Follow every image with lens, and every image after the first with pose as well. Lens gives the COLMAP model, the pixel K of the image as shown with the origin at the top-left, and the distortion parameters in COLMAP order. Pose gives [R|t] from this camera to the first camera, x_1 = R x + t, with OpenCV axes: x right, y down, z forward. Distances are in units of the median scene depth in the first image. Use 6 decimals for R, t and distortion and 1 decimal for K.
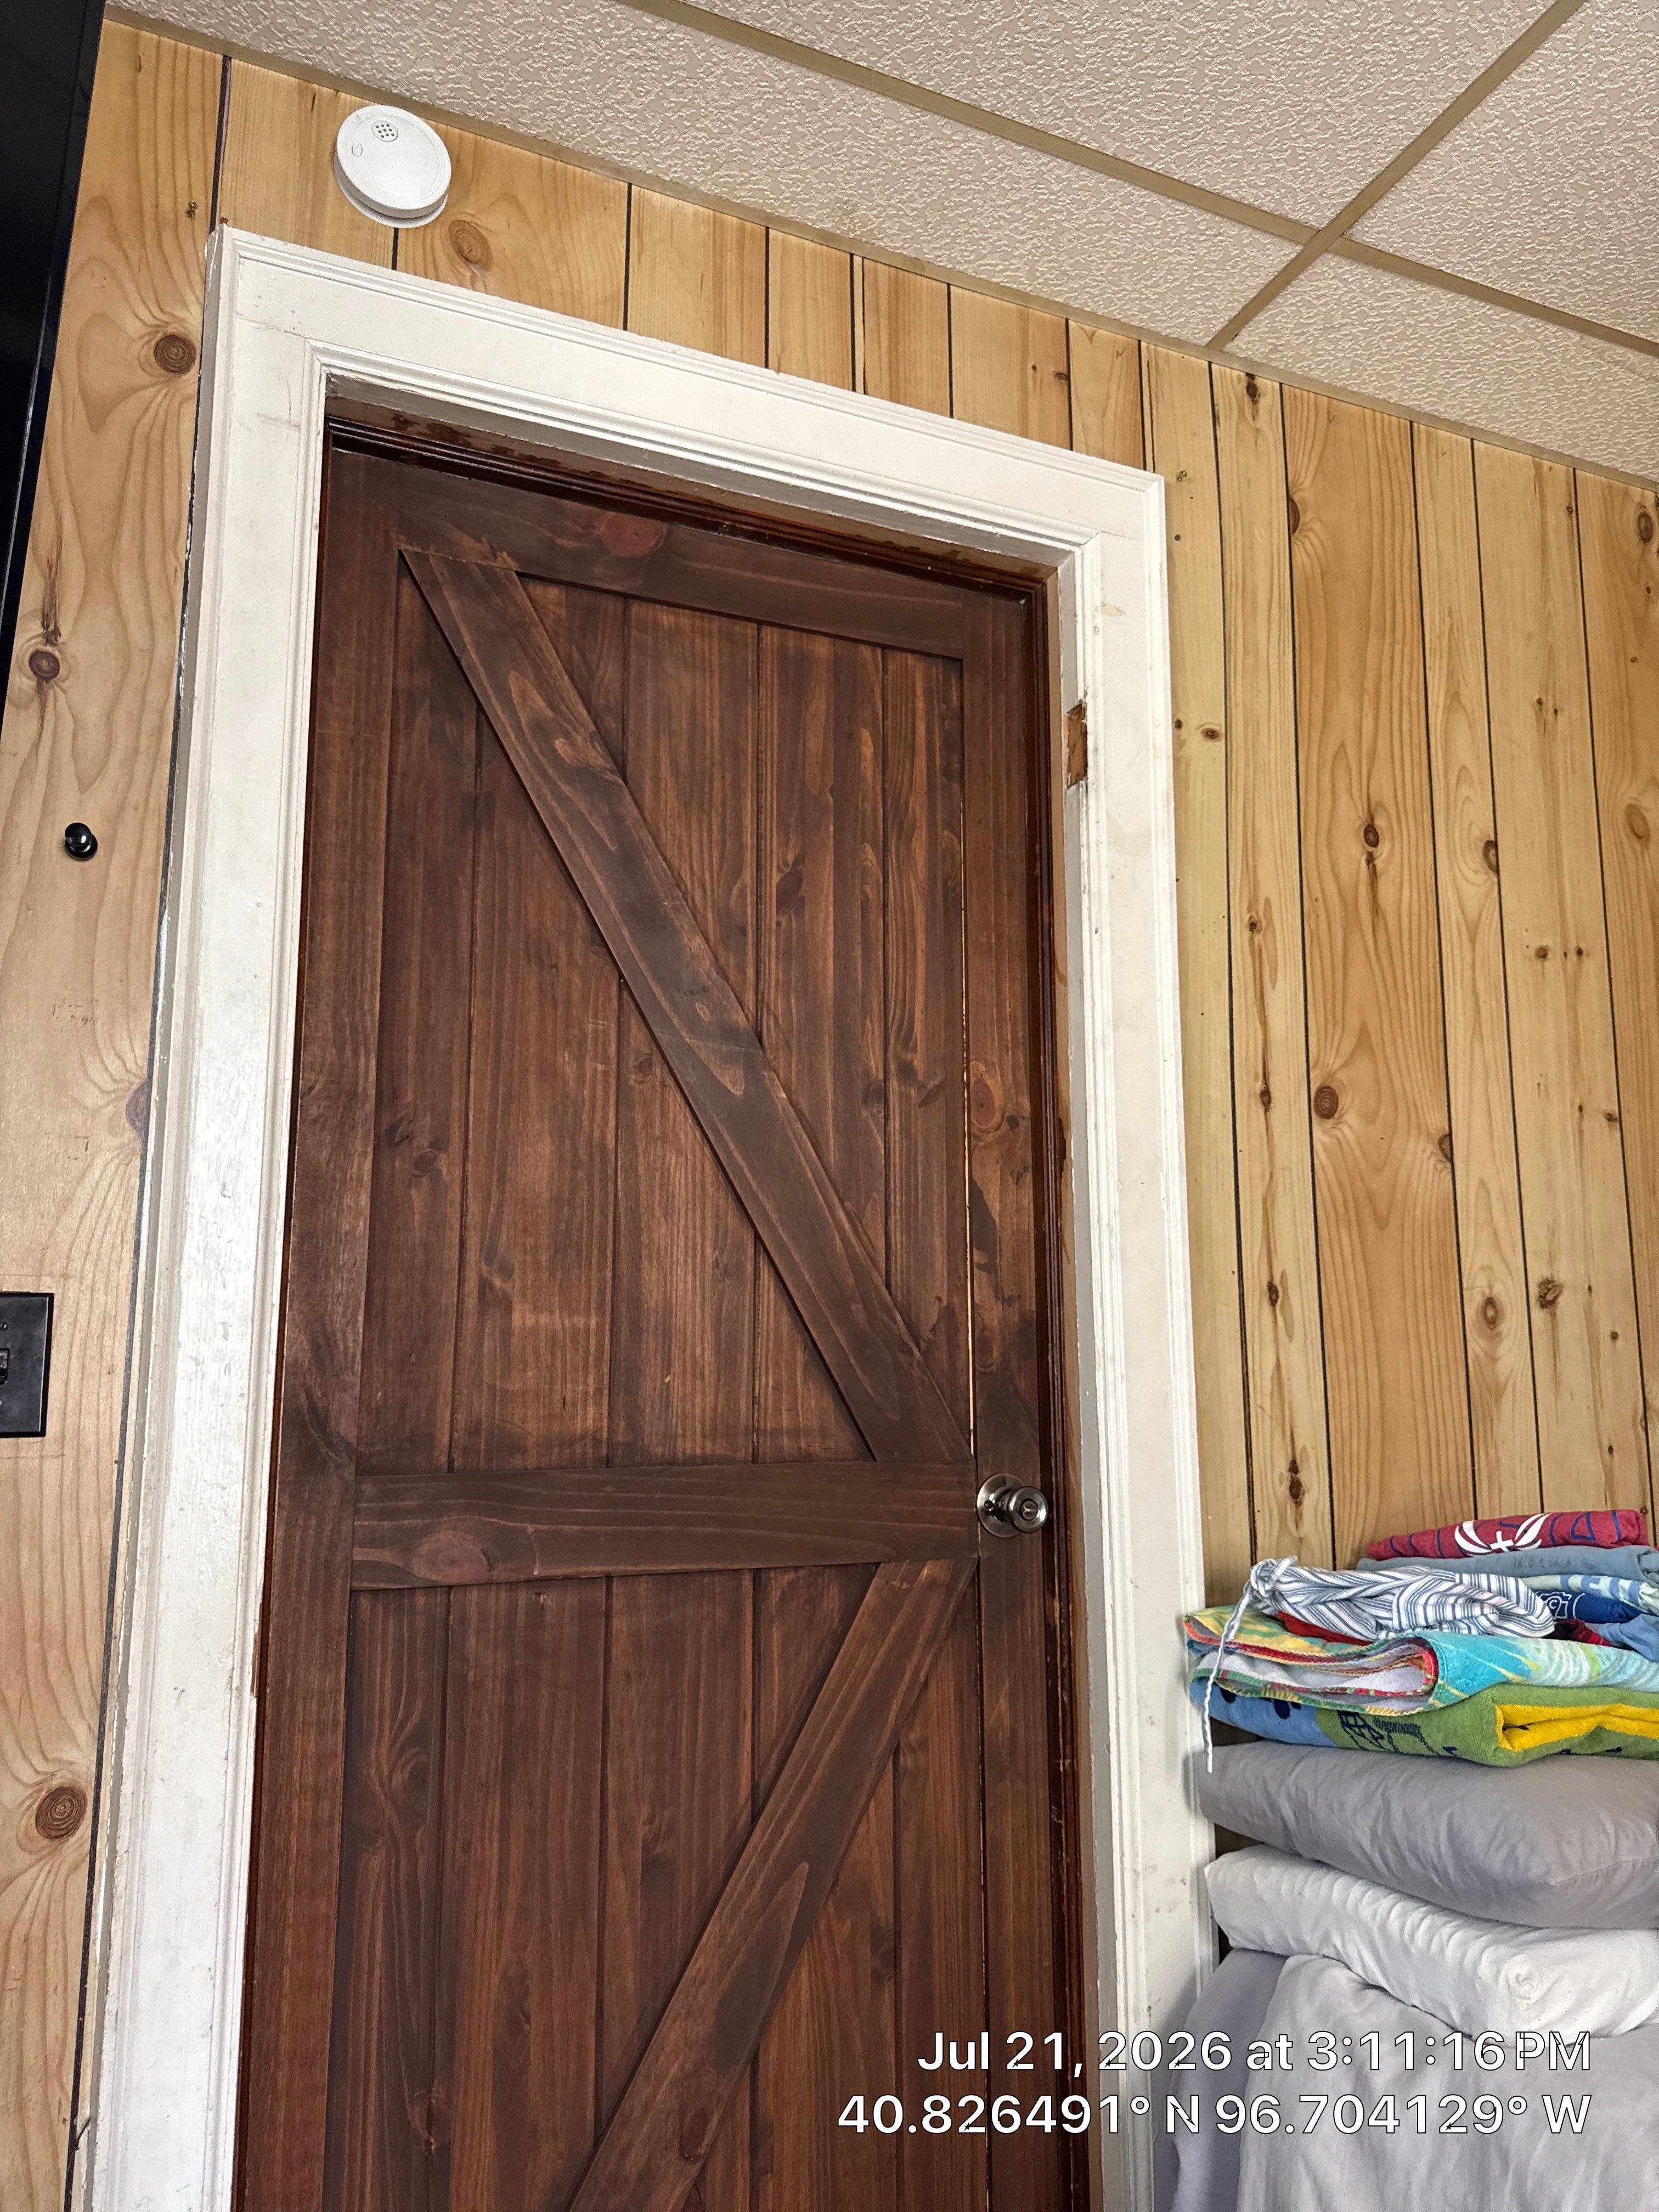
lens RADIAL K [[1576.6, 0, 828.4], [0, 1576.6, 1097.8], [0, 0, 1]] dist [0.037579, -0.046346]
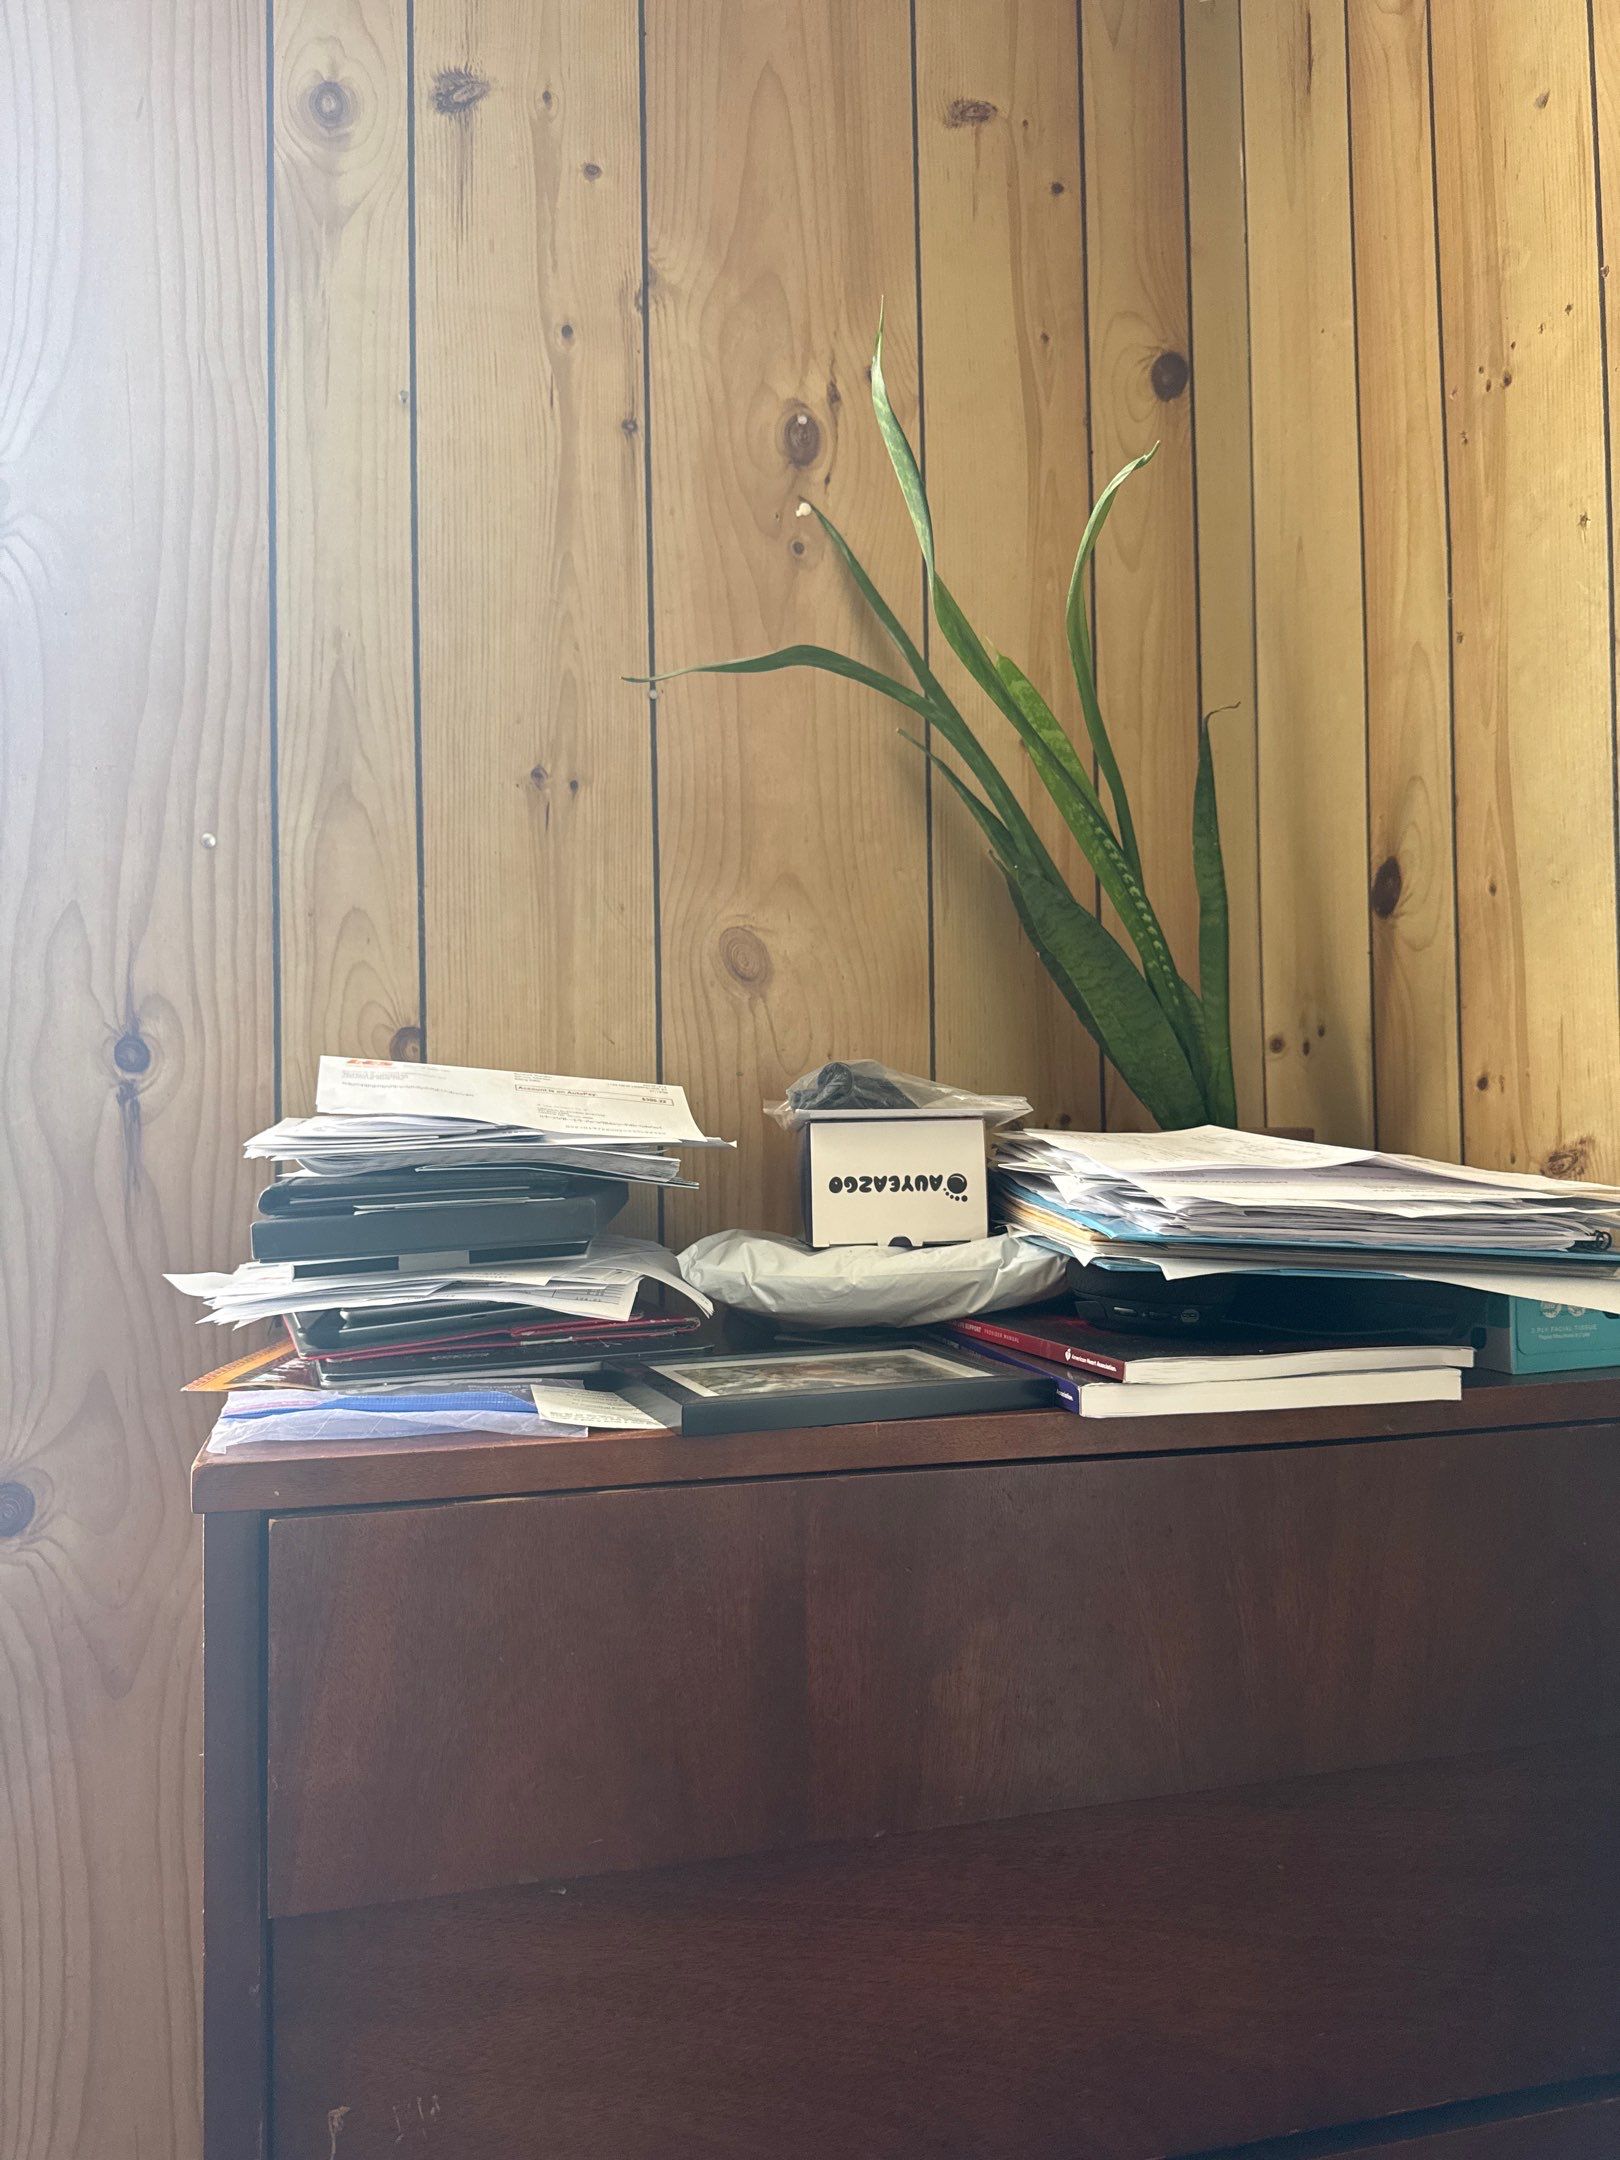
lens RADIAL K [[1539.5, 0, 812.3], [0, 1539.5, 1089.9], [0, 0, 1]] dist [0.037579, -0.046346]
pose [[0.987972, -0.017300, -0.153665, 0.398365], [0.037924, 0.990482, 0.132318, -0.126567], [0.149913, -0.136554, 0.979224, 0.258910]]
